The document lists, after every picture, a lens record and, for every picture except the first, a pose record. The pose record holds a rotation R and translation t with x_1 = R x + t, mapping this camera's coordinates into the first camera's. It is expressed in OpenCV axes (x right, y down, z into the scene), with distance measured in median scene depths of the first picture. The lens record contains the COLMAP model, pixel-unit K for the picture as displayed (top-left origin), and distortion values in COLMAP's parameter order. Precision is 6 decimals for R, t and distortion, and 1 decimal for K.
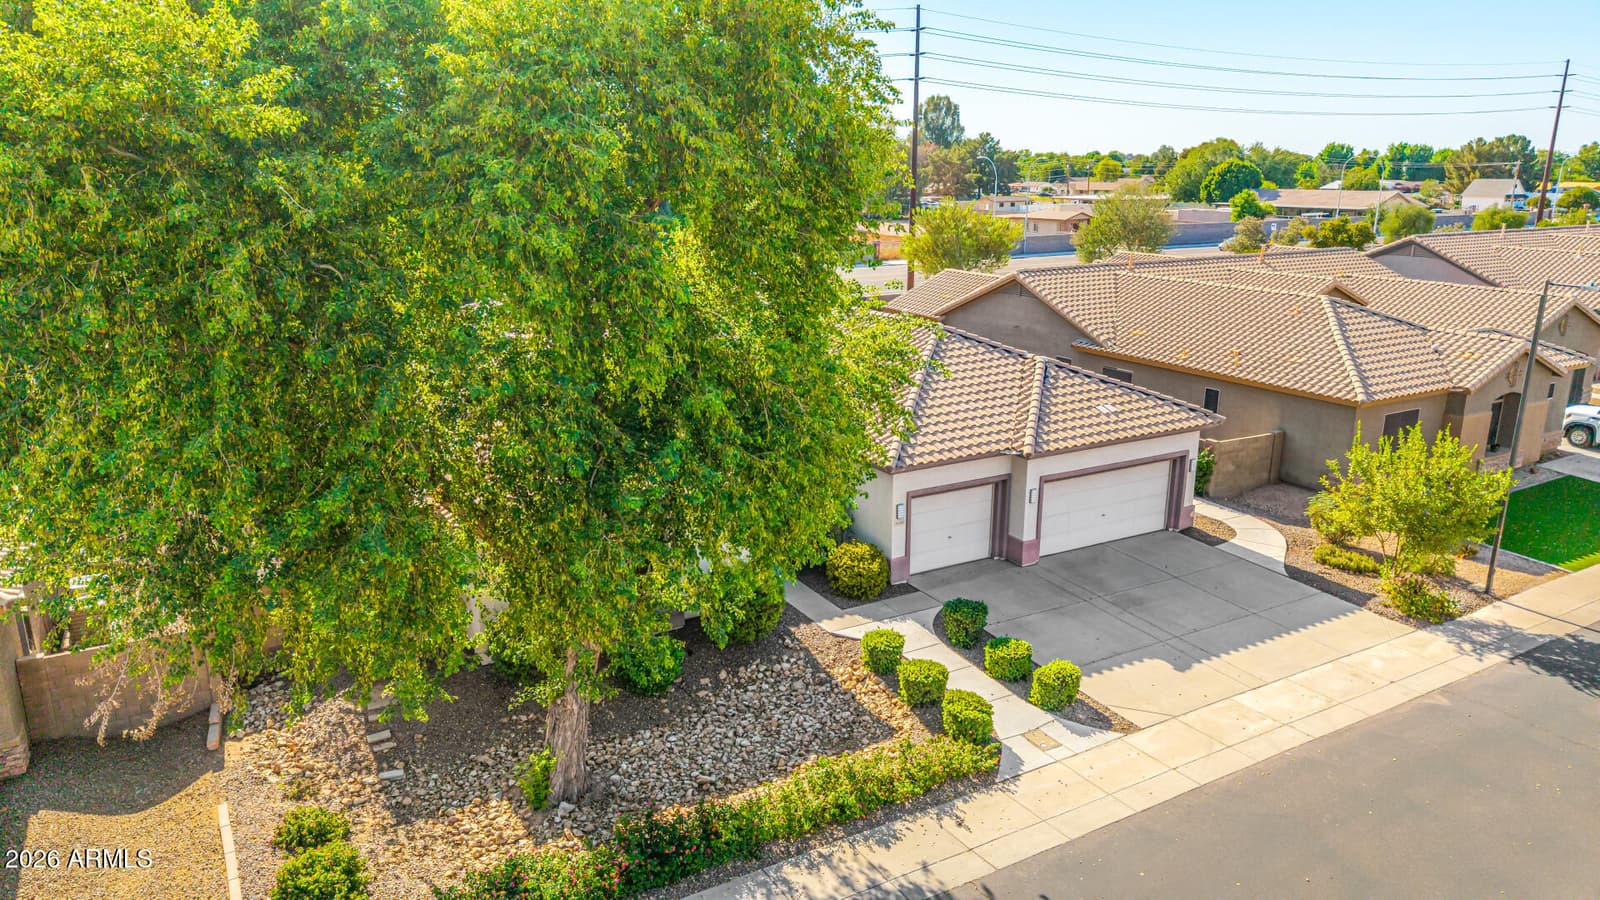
lens RADIAL K [[1076.2, 0, 826.5], [0, 1076.2, 449.5], [0, 0, 1]] dist [0.009243, 0.002144]
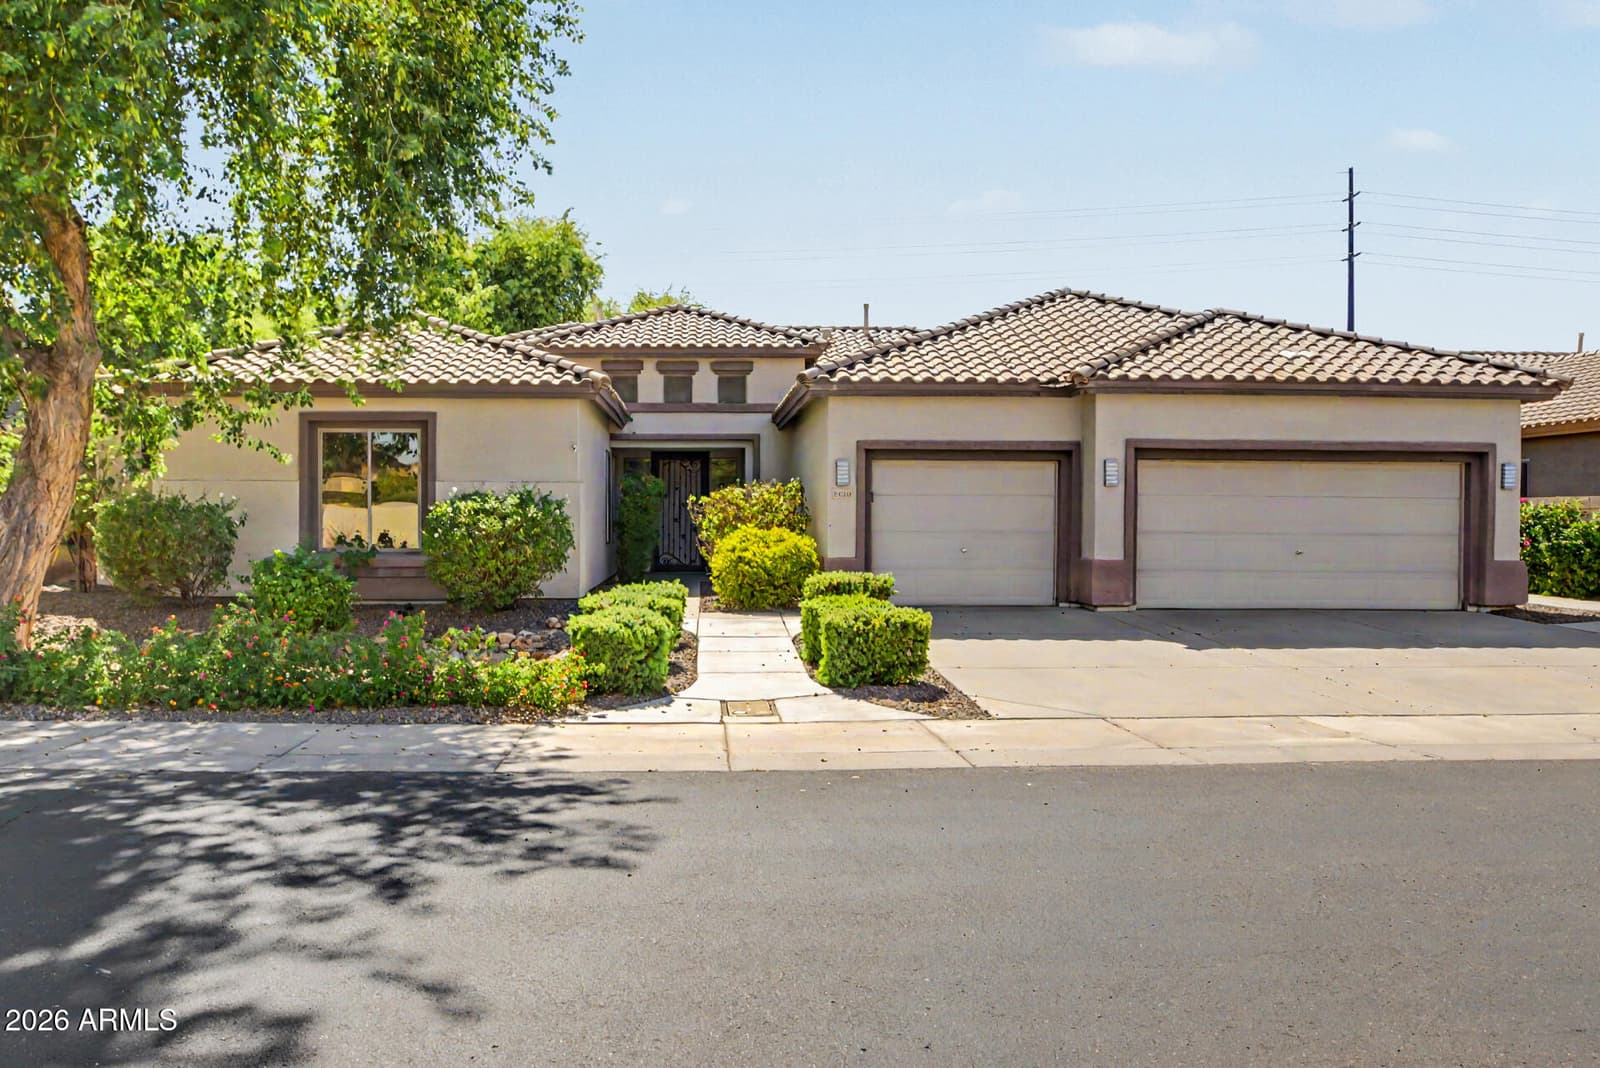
lens RADIAL K [[1224.4, 0, 762.7], [0, 1224.4, 518.3], [0, 0, 1]] dist [-0.068512, 0.002859]
pose [[0.881011, -0.002712, -0.473088, 0.342271], [-0.120773, 0.965562, -0.230445, 0.238670], [0.457420, 0.260160, 0.850343, 0.421532]]
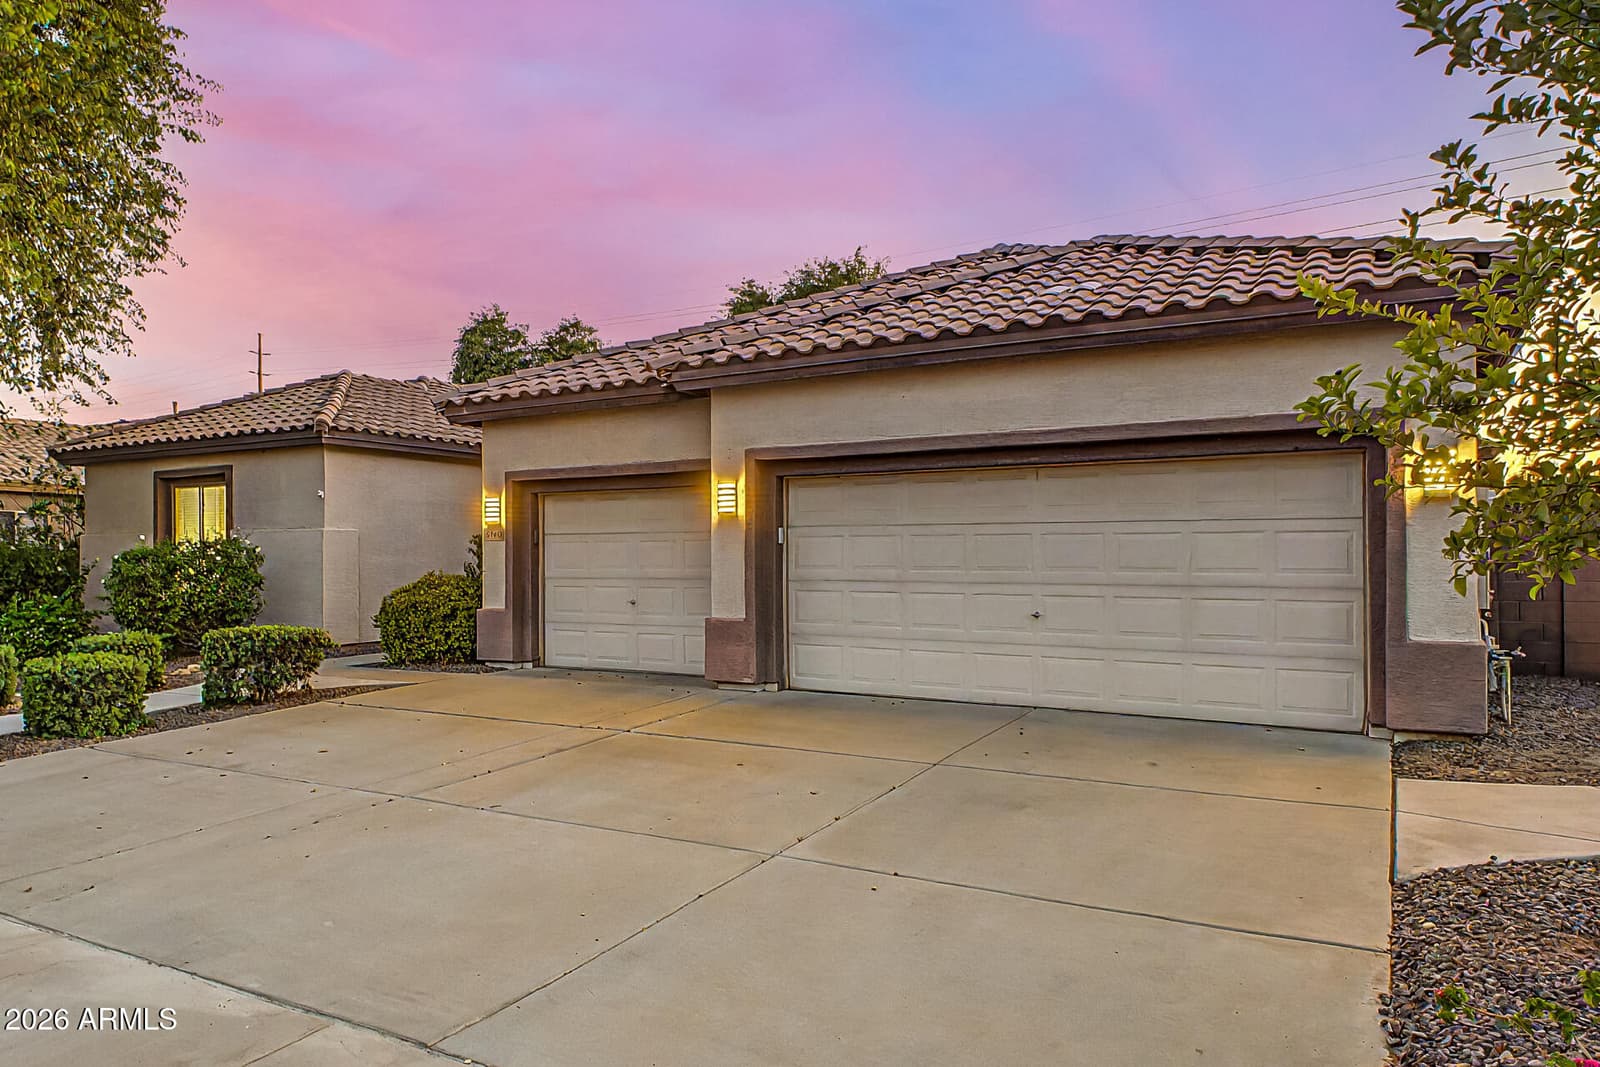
lens RADIAL K [[1113.1, 0, 732.5], [0, 1113.1, 555.7], [0, 0, 1]] dist [0.019649, 0.001001]
pose [[0.470133, -0.021330, -0.882338, 0.573292], [-0.230600, 0.962014, -0.146126, 0.128377], [0.851938, 0.272166, 0.447356, 0.863891]]
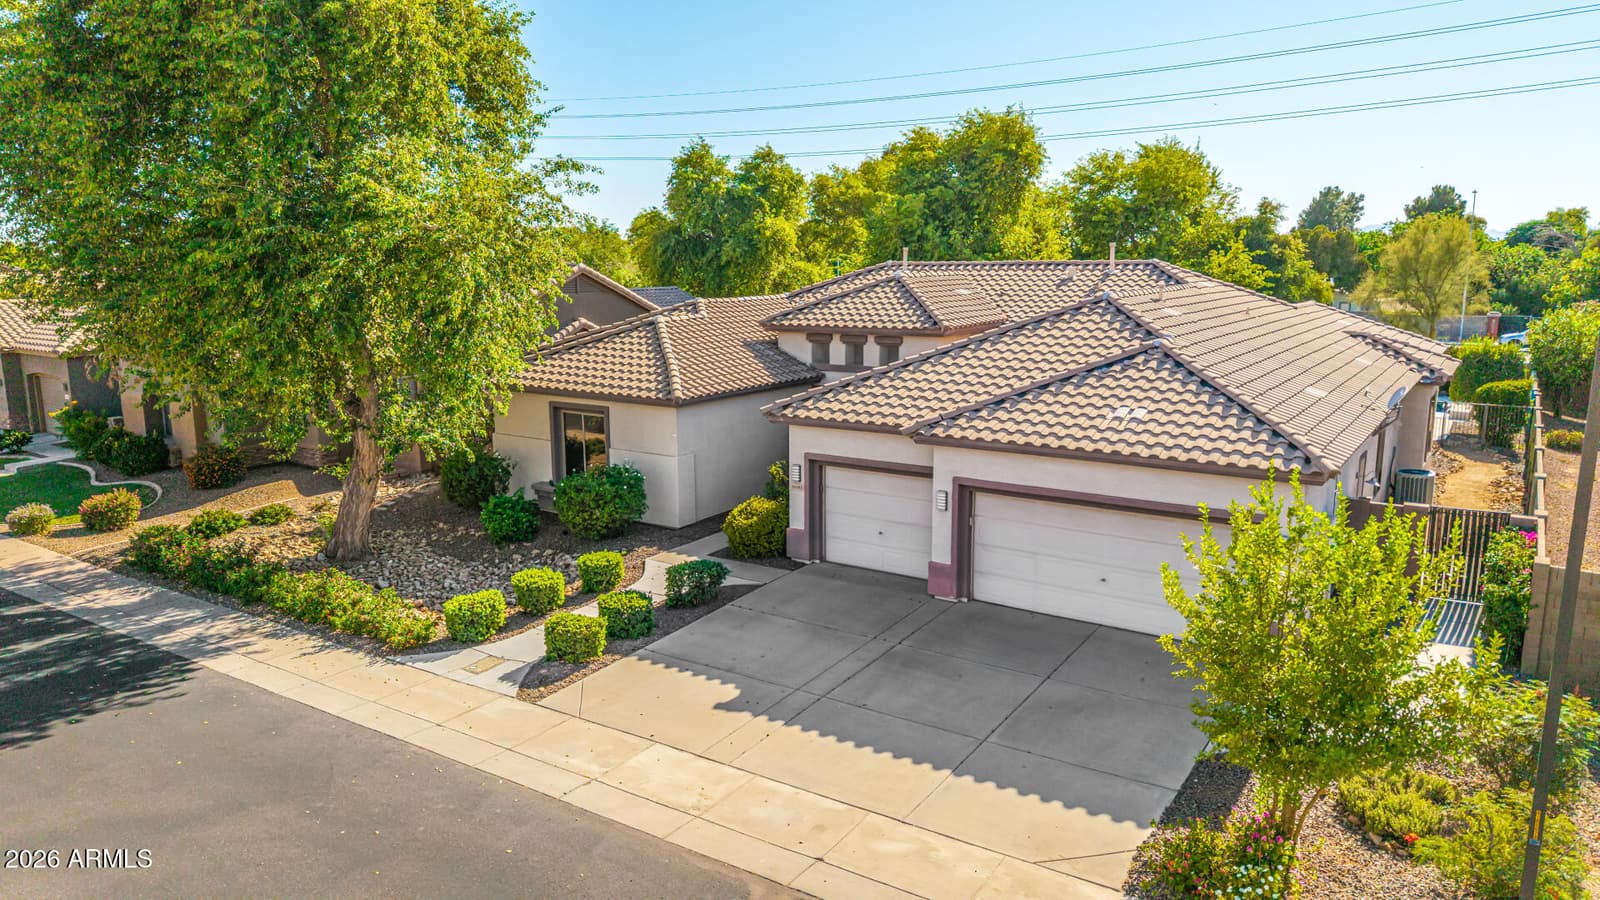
lens RADIAL K [[1106.9, 0, 822.8], [0, 1106.9, 446.4], [0, 0, 1]] dist [0.003058, -0.000579]
pose [[0.430131, 0.147049, -0.890710, 0.849937], [-0.228250, 0.972303, 0.050296, -0.011411], [0.873435, 0.181671, 0.451781, 0.614035]]
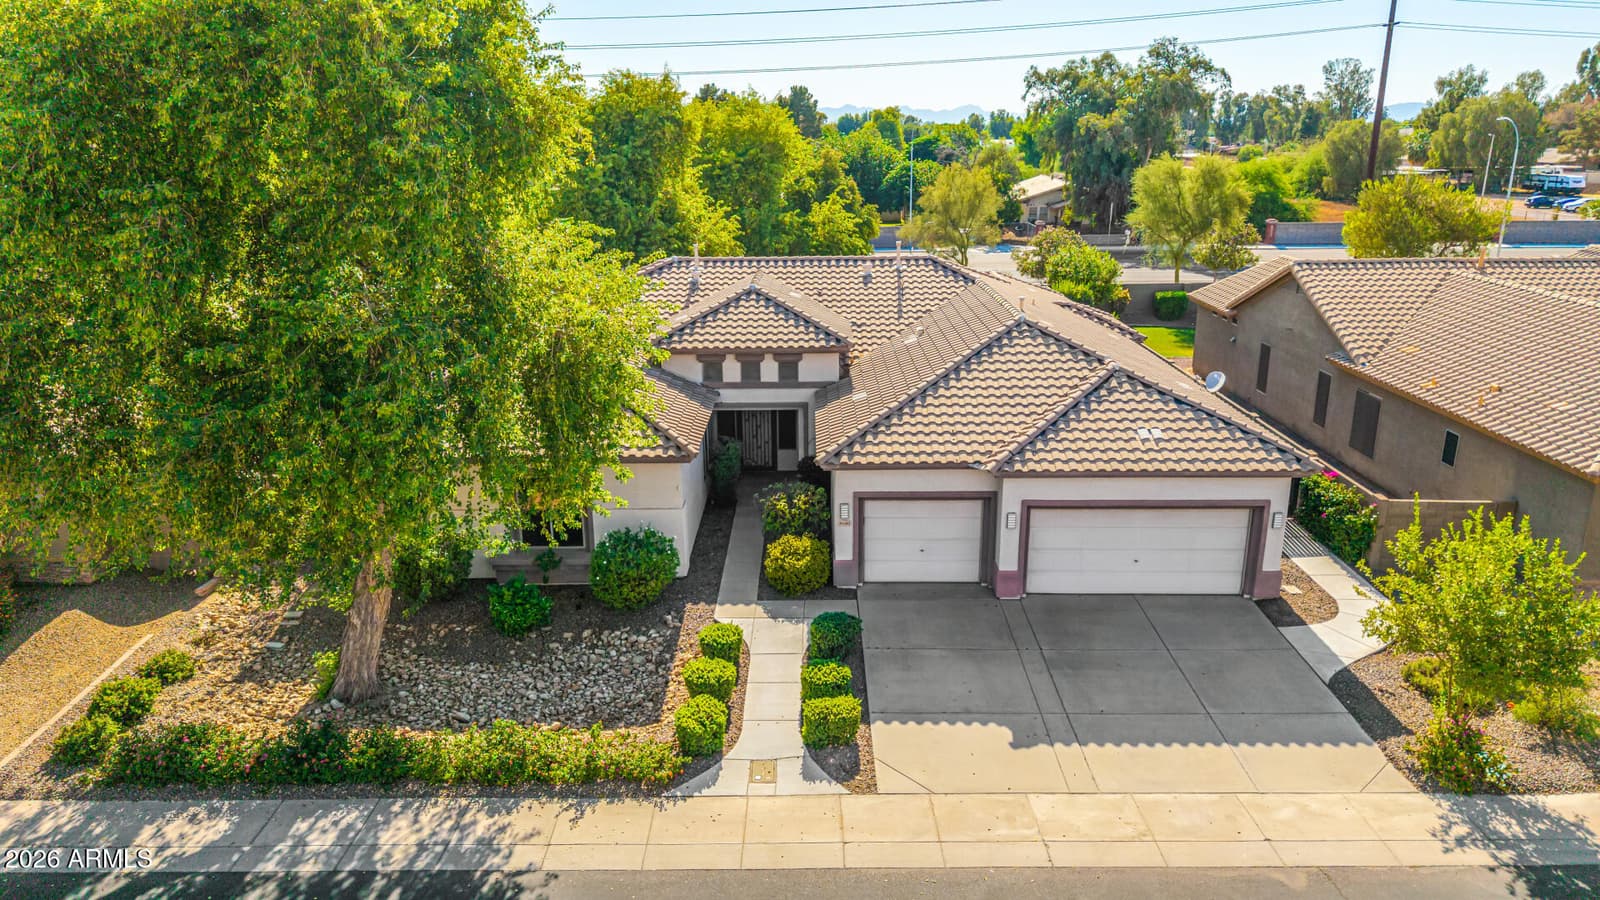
lens RADIAL K [[1106.9, 0, 822.8], [0, 1106.9, 446.4], [0, 0, 1]] dist [0.003058, -0.000579]
pose [[0.859665, 0.135816, -0.492473, 0.514948], [-0.124314, 0.990650, 0.056201, -0.049605], [0.495502, 0.012907, 0.868511, 0.155037]]
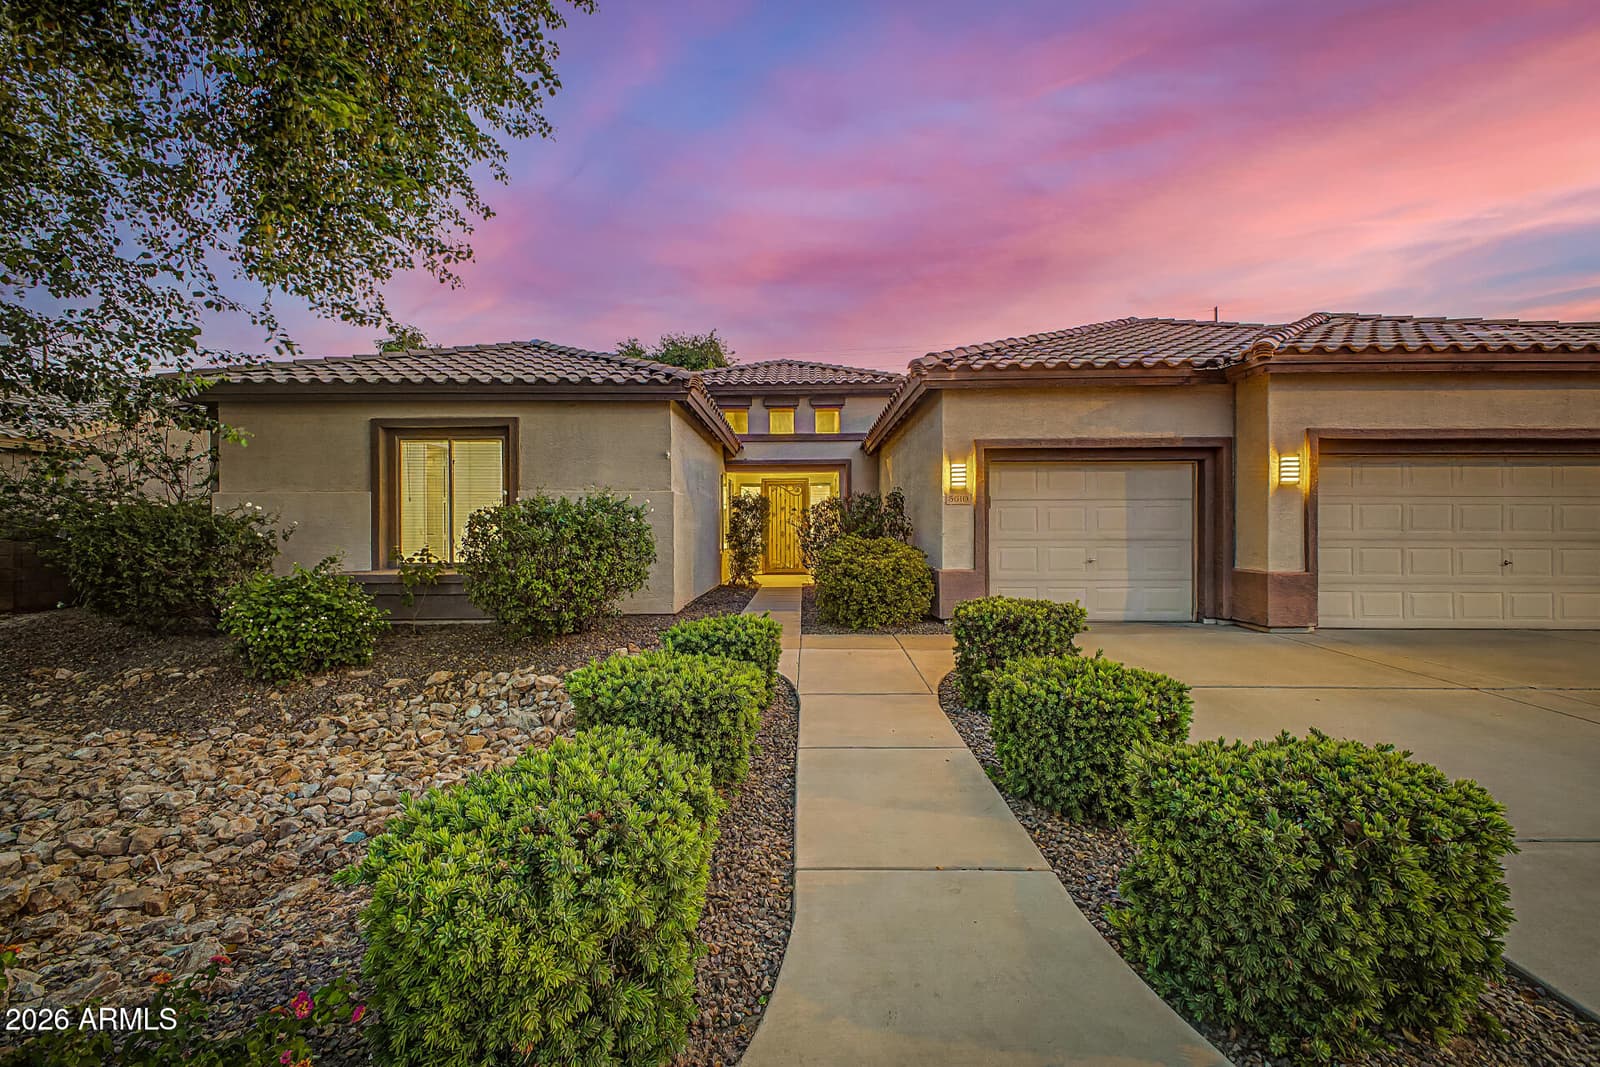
lens RADIAL K [[666.5, 0, 801.4], [0, 666.5, 530.2], [0, 0, 1]] dist [0.000851, 0.000012]
pose [[0.855614, -0.013389, -0.517442, 0.169664], [-0.124614, 0.964935, -0.231022, 0.167503], [0.502391, 0.262146, 0.823943, 0.698595]]
